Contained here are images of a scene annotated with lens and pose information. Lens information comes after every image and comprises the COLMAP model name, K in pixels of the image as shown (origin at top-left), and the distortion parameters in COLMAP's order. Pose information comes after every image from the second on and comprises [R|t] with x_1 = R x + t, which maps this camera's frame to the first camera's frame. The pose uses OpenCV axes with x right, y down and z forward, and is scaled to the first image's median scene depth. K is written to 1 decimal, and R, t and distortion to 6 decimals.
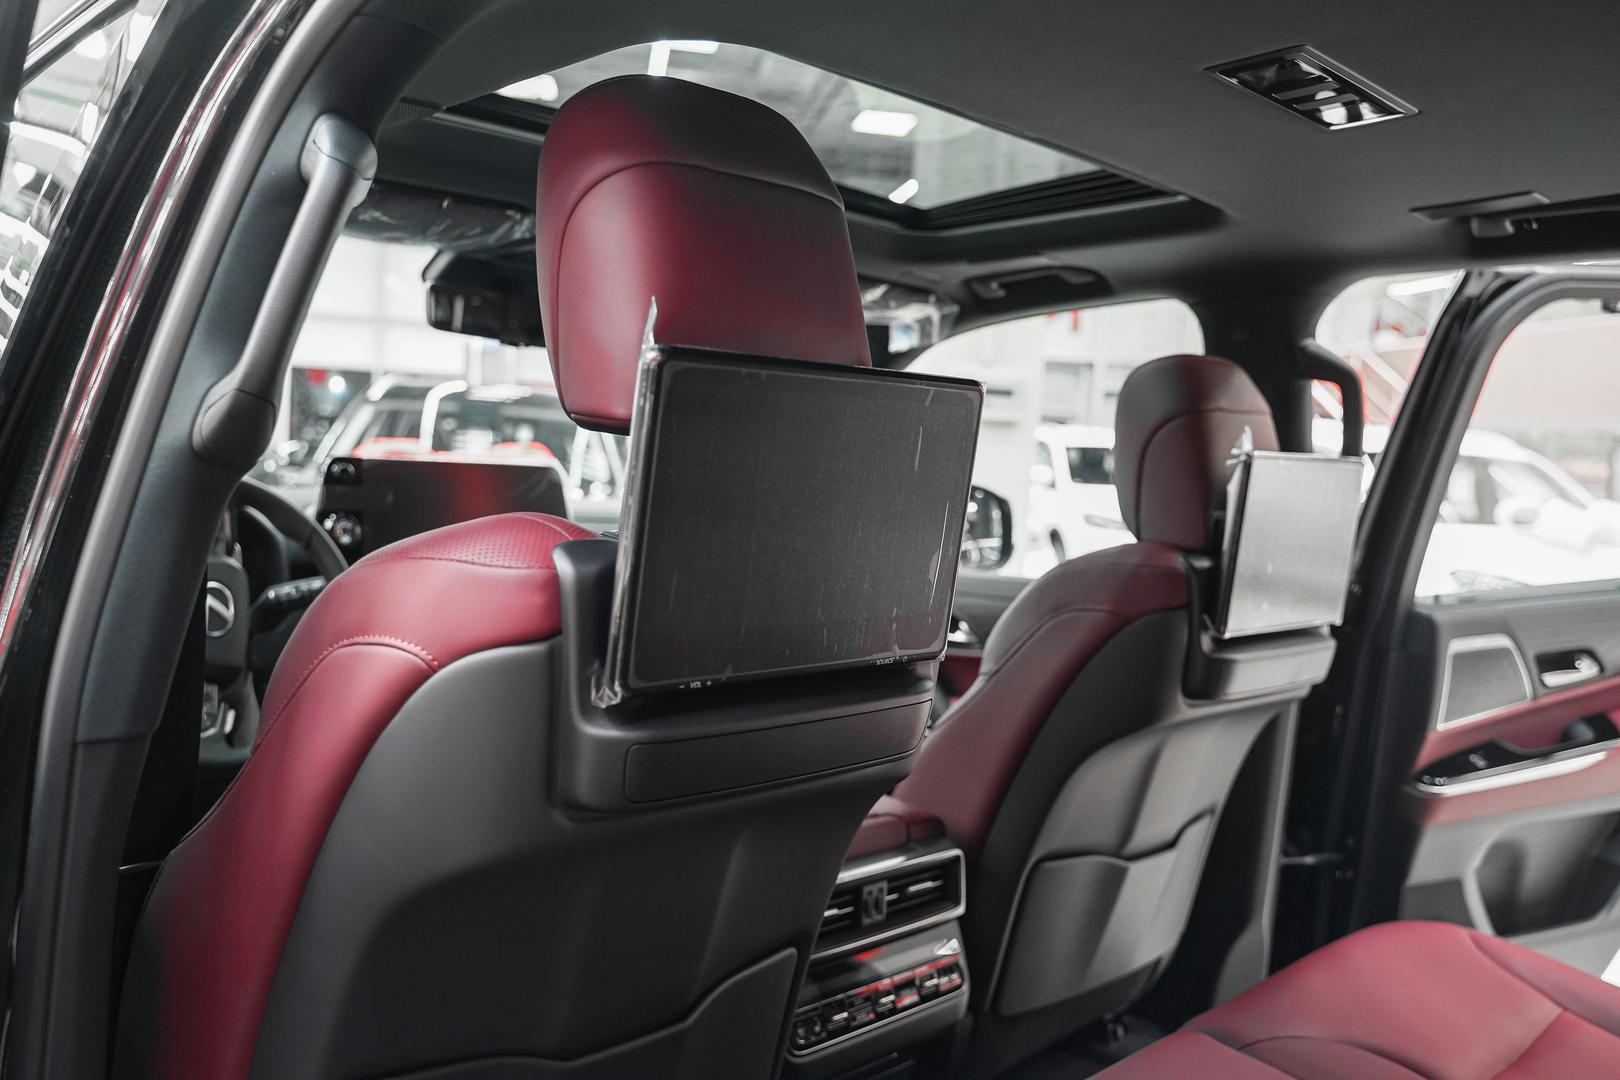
lens RADIAL K [[1353.8, 0, 810.0], [0, 1353.8, 540.0], [0, 0, 1]] dist [-0.011326, -0.003130]
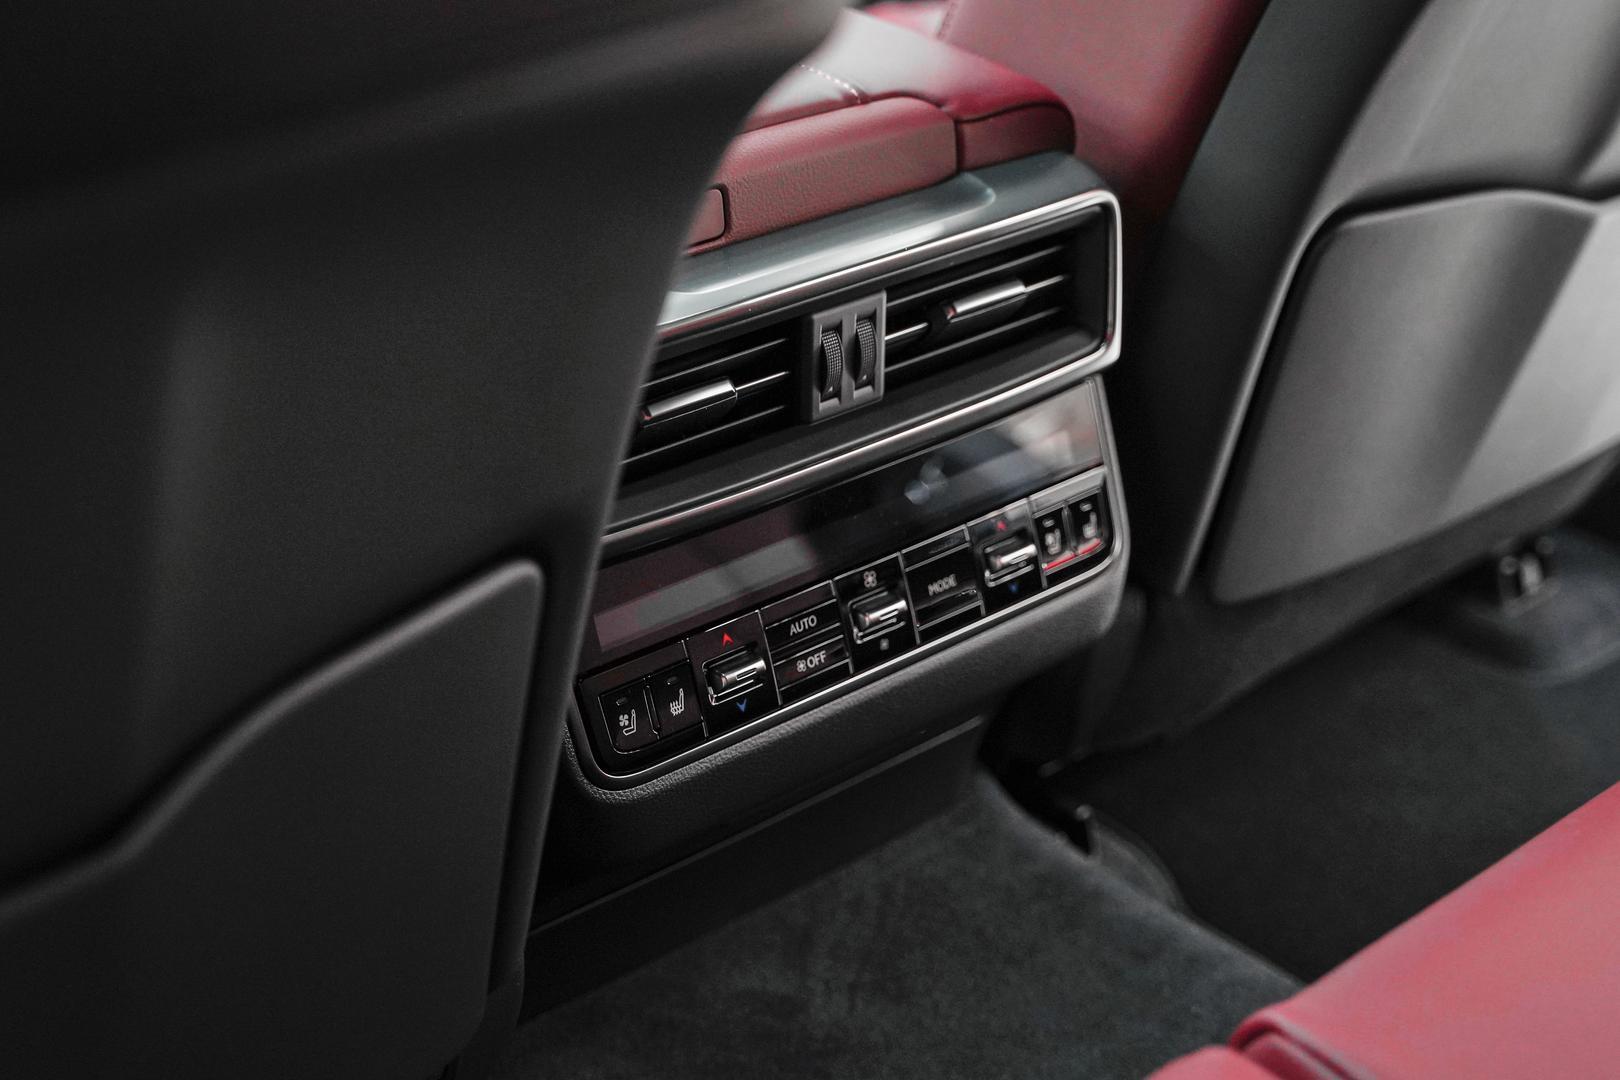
lens RADIAL K [[2749.7, 0, 810.0], [0, 2749.7, 540.0], [0, 0, 1]] dist [0.031410, 0.122984]
pose [[0.999125, -0.001597, -0.041791, 0.061359], [0.017958, 0.918839, 0.394223, 0.029820], [0.037770, -0.394629, 0.918064, 0.301501]]
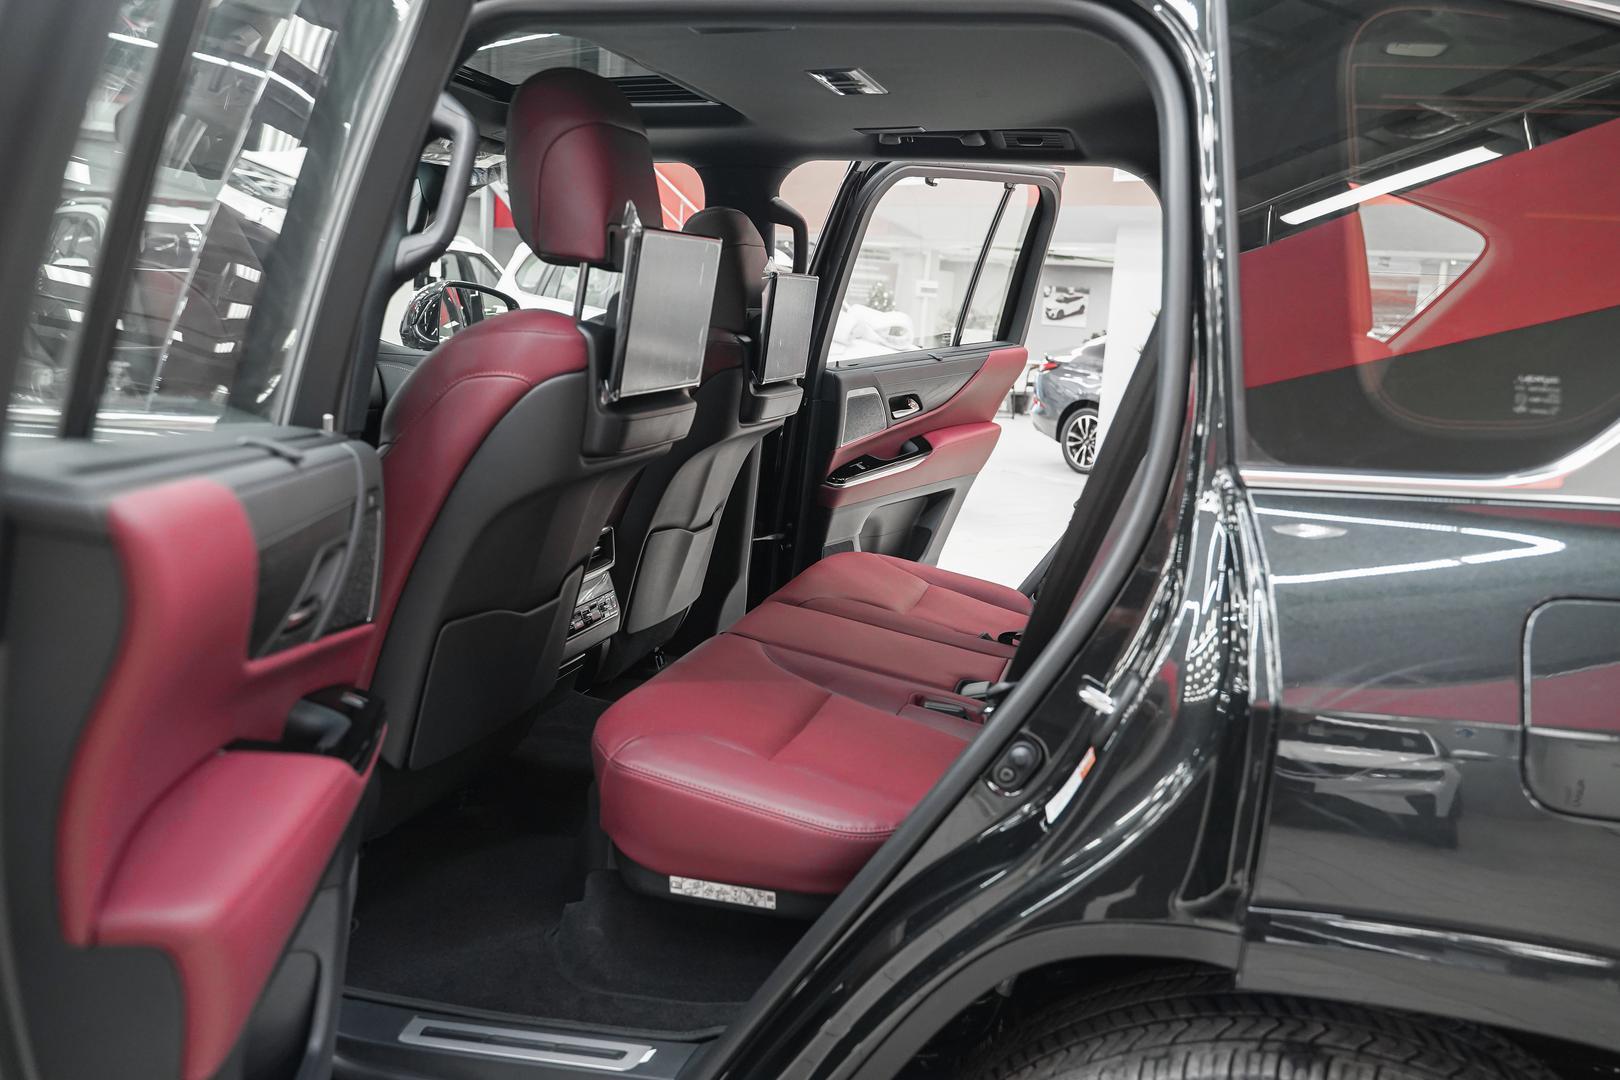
lens RADIAL K [[1353.8, 0, 810.0], [0, 1353.8, 540.0], [0, 0, 1]] dist [-0.011326, -0.003130]
pose [[0.868767, -0.092127, 0.486576, -0.440707], [0.023025, 0.988996, 0.146142, 0.017896], [-0.494685, -0.115760, 0.861328, -0.460991]]
